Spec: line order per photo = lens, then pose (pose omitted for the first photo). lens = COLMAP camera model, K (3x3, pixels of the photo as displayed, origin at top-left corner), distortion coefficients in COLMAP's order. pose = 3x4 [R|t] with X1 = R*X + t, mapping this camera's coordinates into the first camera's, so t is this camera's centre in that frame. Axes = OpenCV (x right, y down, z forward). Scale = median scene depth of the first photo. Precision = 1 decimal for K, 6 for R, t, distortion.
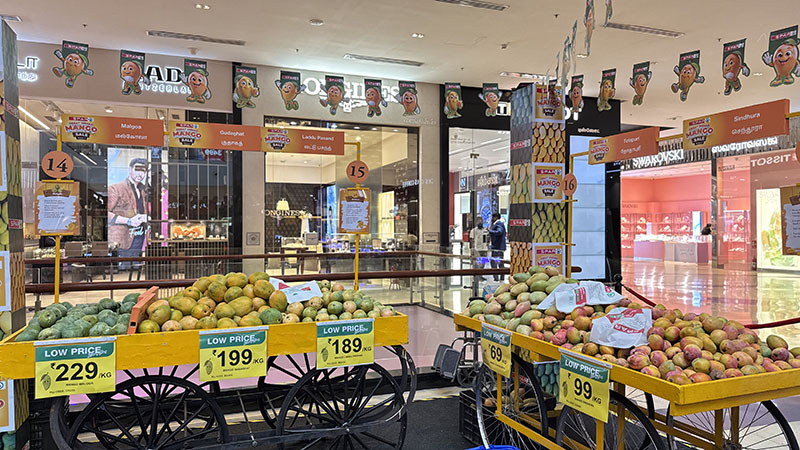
lens RADIAL K [[545.9, 0, 400.0], [0, 545.9, 225.0], [0, 0, 1]] dist [0.059273, -0.087783]
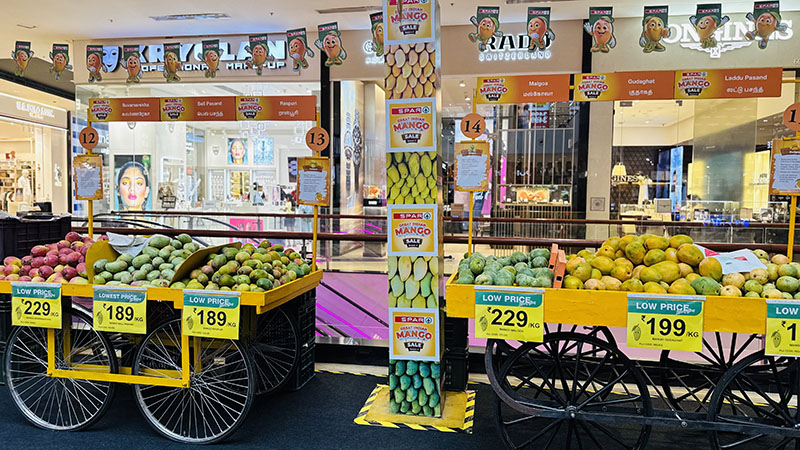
lens RADIAL K [[545.9, 0, 400.0], [0, 545.9, 225.0], [0, 0, 1]] dist [0.059273, -0.087783]
pose [[0.843407, 0.044269, -0.535449, -0.173807], [-0.012116, 0.997913, 0.063418, 0.020042], [0.537139, -0.047000, 0.842183, 0.009595]]
